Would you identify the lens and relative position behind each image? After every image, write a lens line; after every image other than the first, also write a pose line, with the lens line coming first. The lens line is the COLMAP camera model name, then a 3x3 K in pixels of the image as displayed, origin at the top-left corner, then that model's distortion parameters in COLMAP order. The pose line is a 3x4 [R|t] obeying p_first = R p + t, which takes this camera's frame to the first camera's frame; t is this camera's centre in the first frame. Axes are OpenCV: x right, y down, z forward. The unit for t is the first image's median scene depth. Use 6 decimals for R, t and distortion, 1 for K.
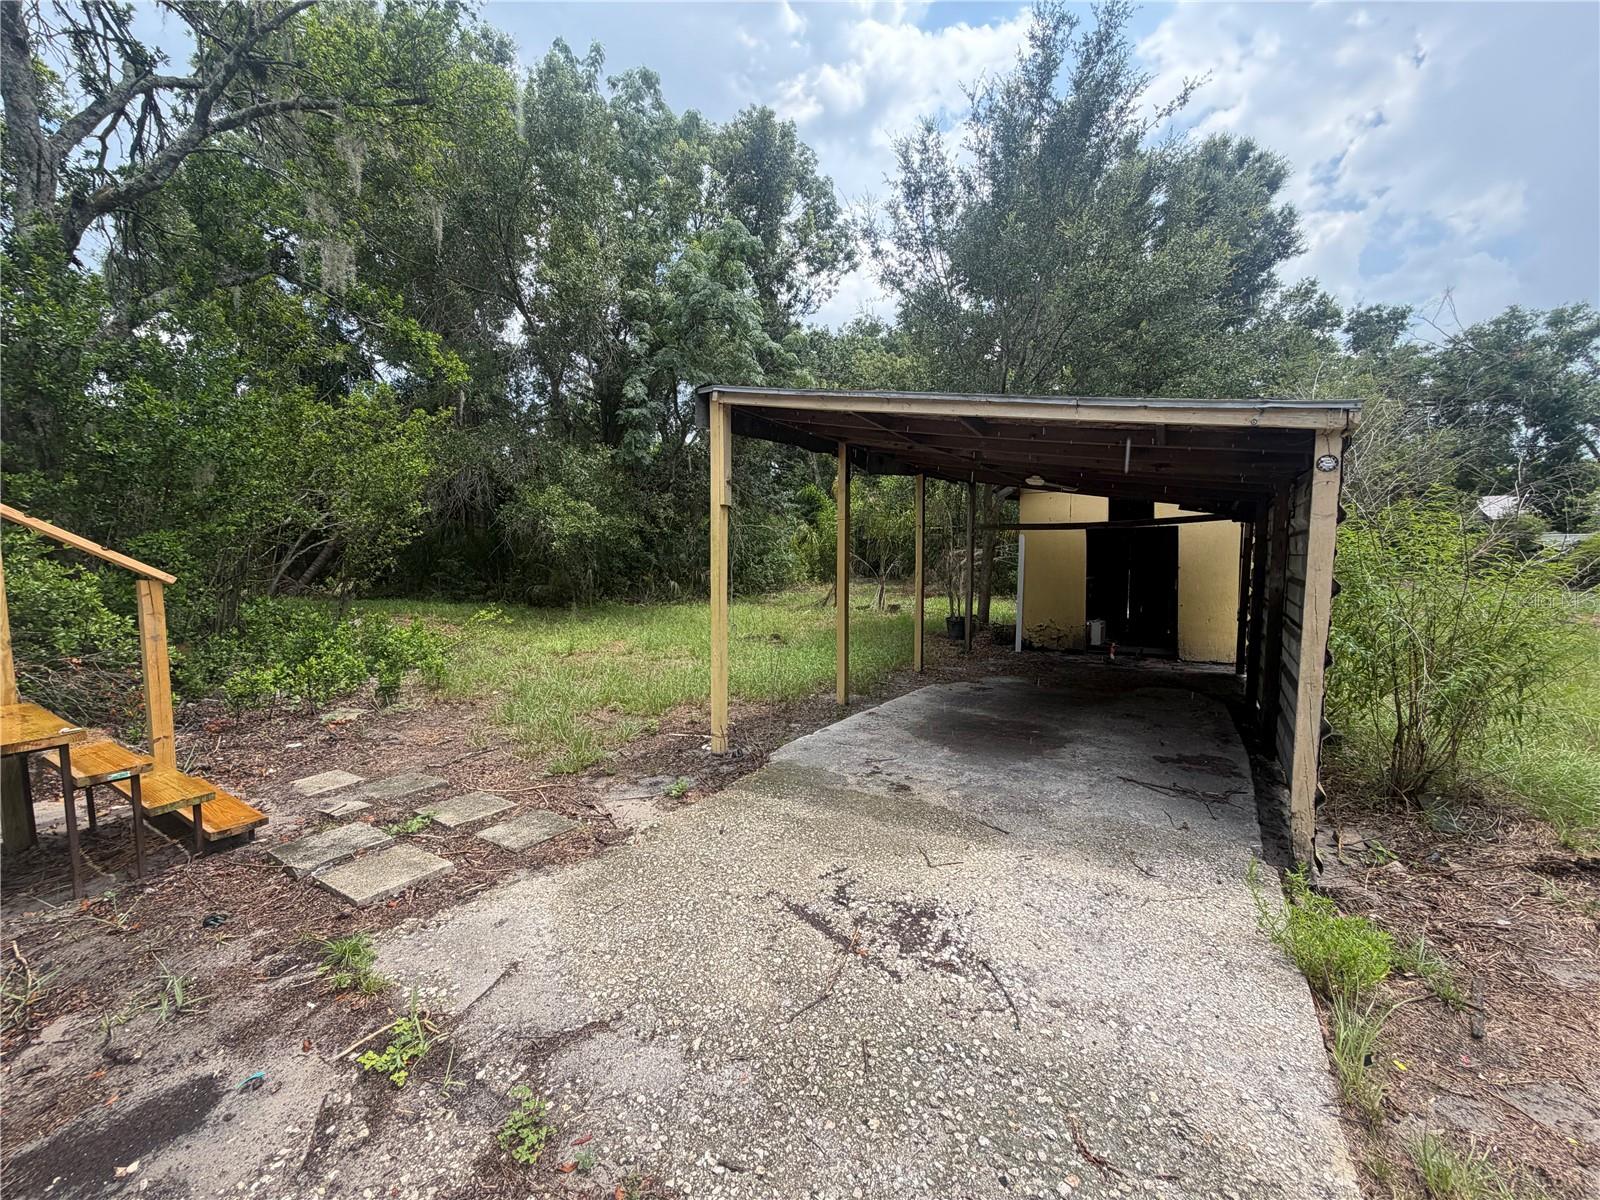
lens RADIAL K [[637.4, 0, 800.4], [0, 637.4, 602.3], [0, 0, 1]] dist [0.000062, 0.000219]
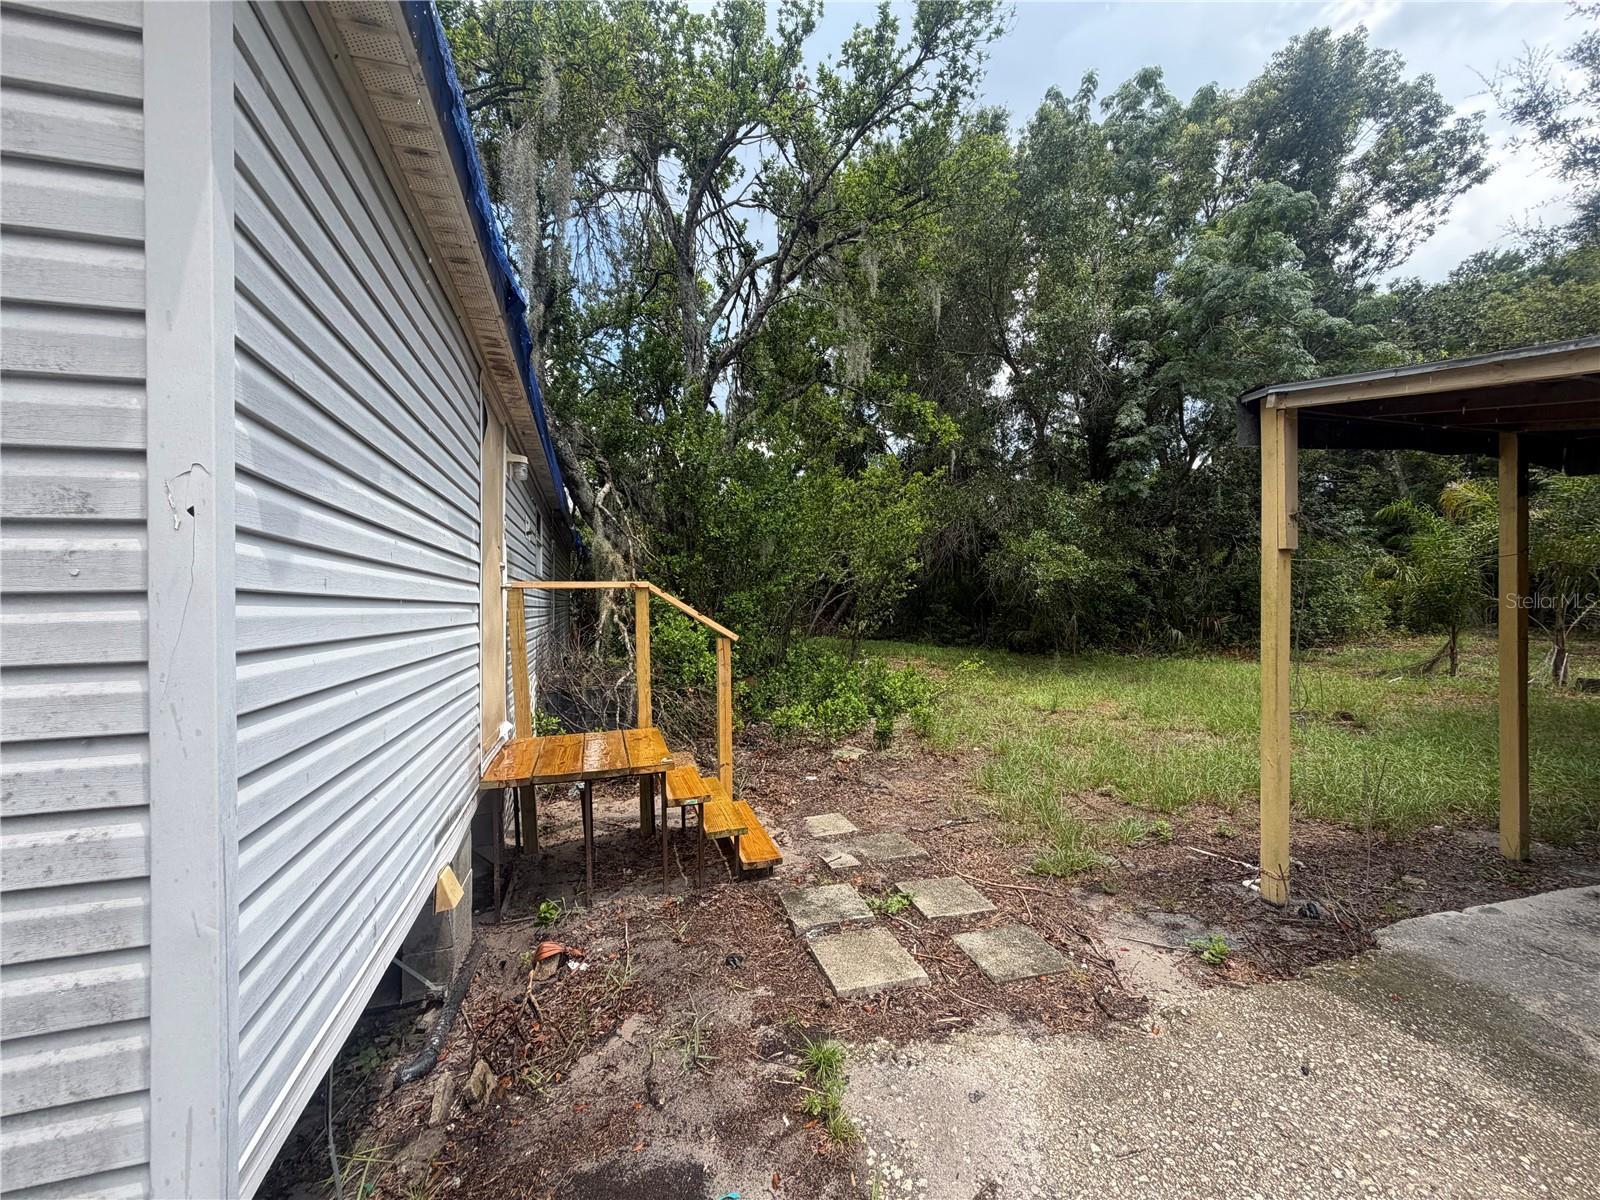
lens RADIAL K [[634.2, 0, 795.3], [0, 634.2, 597.8], [0, 0, 1]] dist [0.000658, 0.000065]
pose [[0.746624, -0.007566, -0.665204, -0.022214], [-0.037712, 0.997846, -0.053677, -0.015746], [0.664177, 0.065163, 0.744730, 0.045394]]
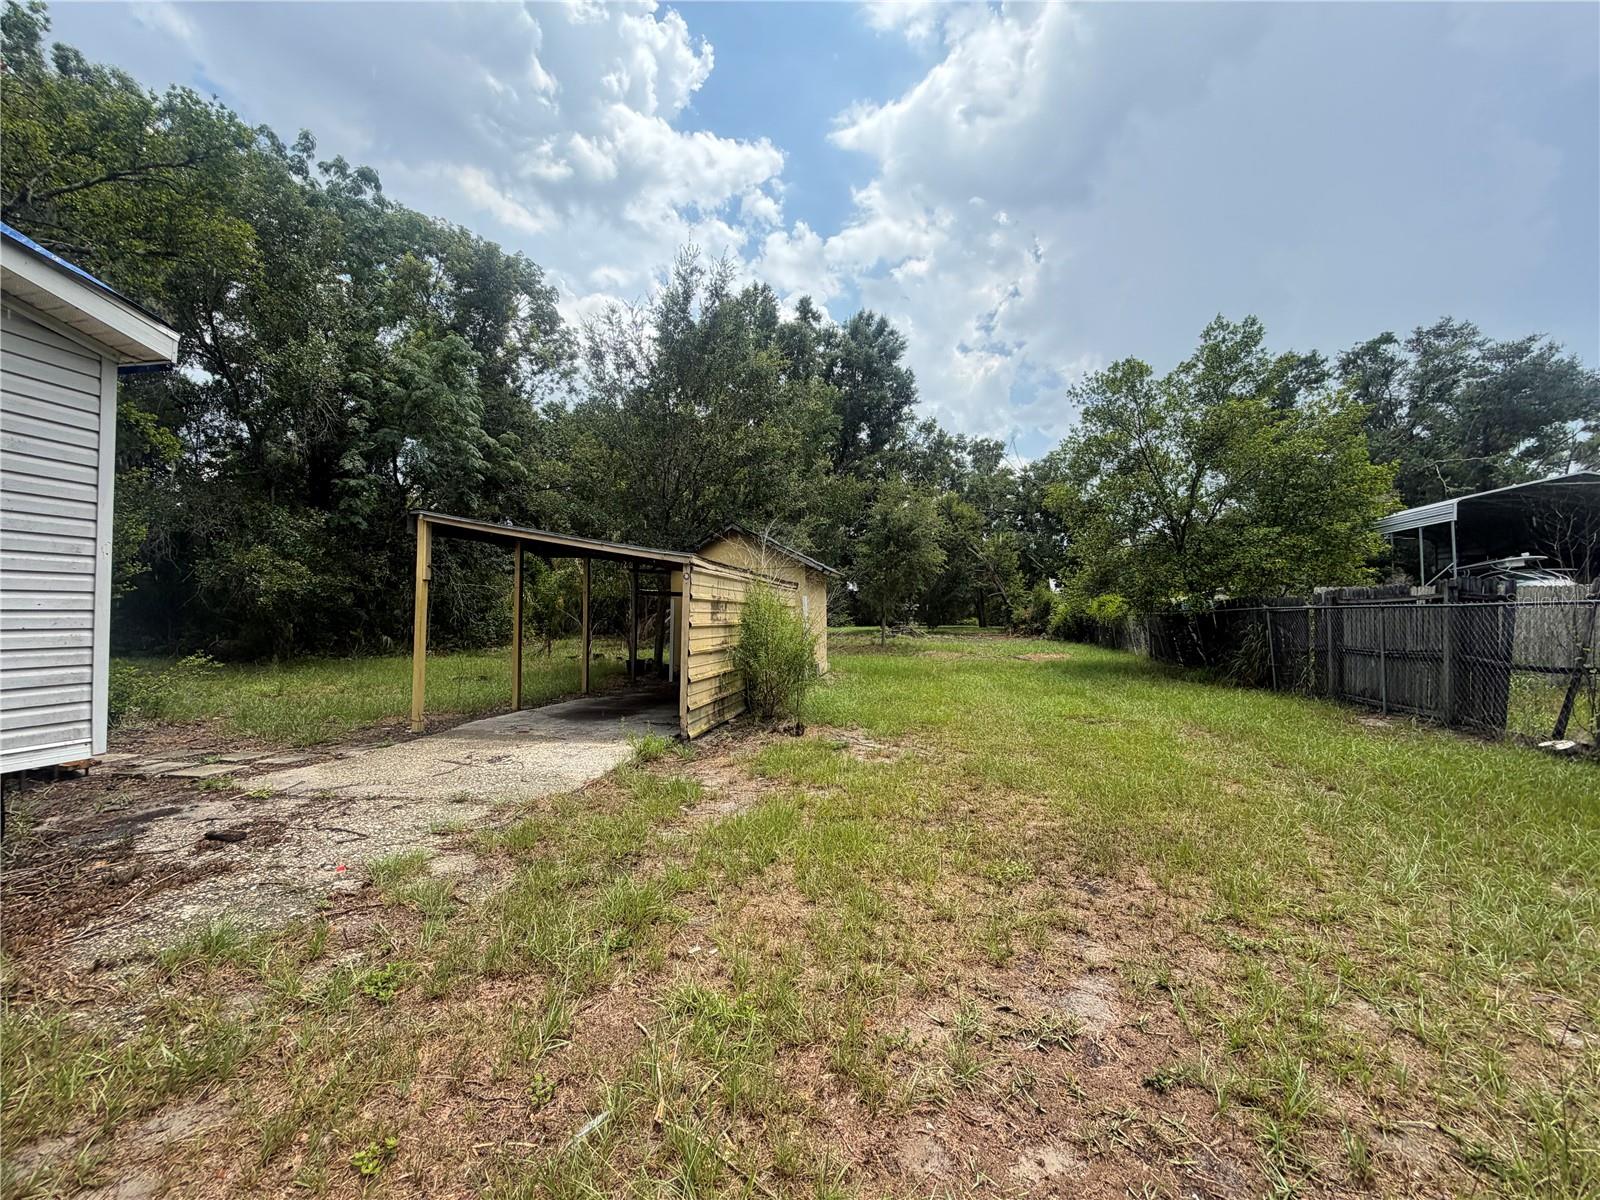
lens RADIAL K [[644.3, 0, 801.3], [0, 644.3, 605.0], [0, 0, 1]] dist [0.008593, -0.000160]
pose [[0.929843, 0.016134, 0.367603, 0.062409], [0.016983, 0.996092, -0.086677, 0.028138], [-0.367565, 0.086839, 0.925935, -0.341063]]
